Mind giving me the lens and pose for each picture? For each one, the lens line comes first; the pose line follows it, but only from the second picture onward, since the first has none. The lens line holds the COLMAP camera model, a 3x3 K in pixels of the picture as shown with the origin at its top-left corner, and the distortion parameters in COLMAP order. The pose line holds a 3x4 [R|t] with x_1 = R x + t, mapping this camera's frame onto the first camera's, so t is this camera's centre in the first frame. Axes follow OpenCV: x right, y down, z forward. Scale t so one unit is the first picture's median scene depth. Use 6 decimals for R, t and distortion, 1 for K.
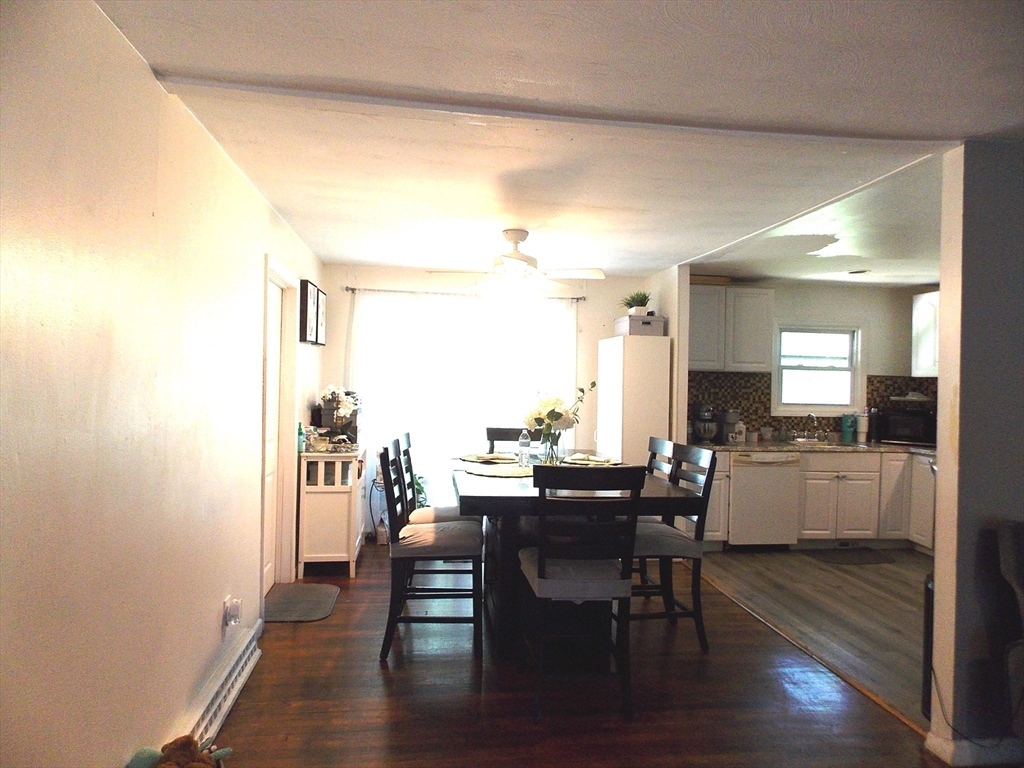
lens RADIAL K [[682.3, 0, 511.6], [0, 682.3, 383.1], [0, 0, 1]] dist [0.003784, -0.000667]
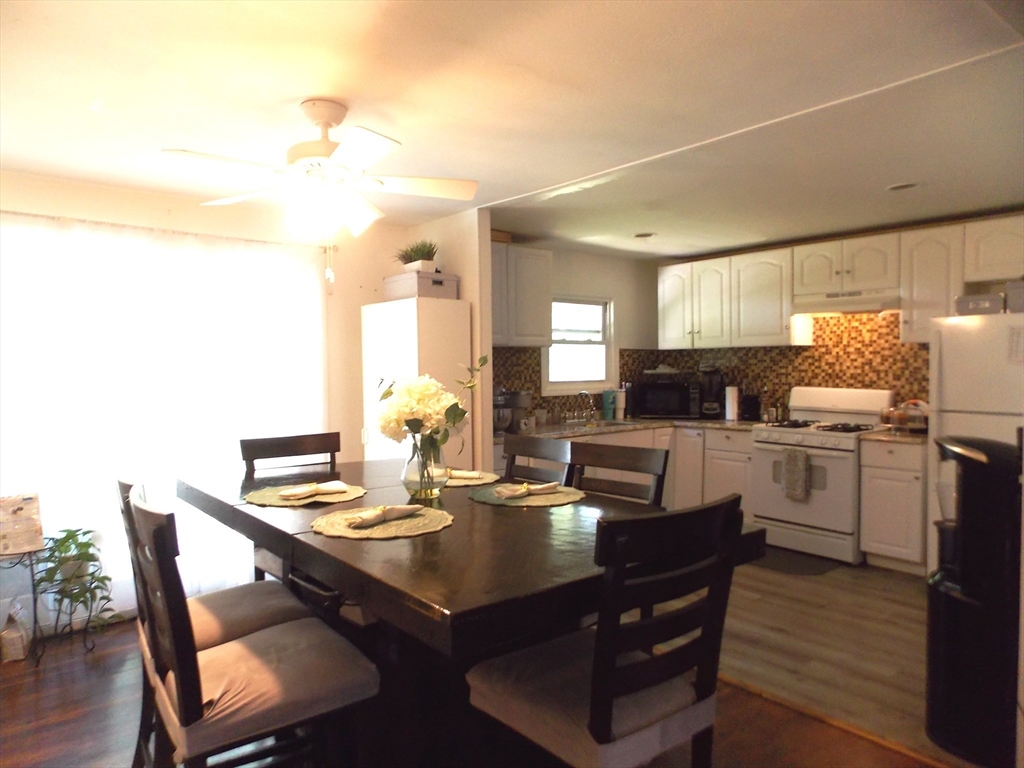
lens RADIAL K [[682.3, 0, 512.9], [0, 682.3, 385.6], [0, 0, 1]] dist [0.003784, -0.000667]
pose [[0.849411, -0.043611, 0.525927, -0.116486], [0.029369, 0.998942, 0.035402, 0.001801], [-0.526915, -0.014625, 0.849792, 0.269251]]
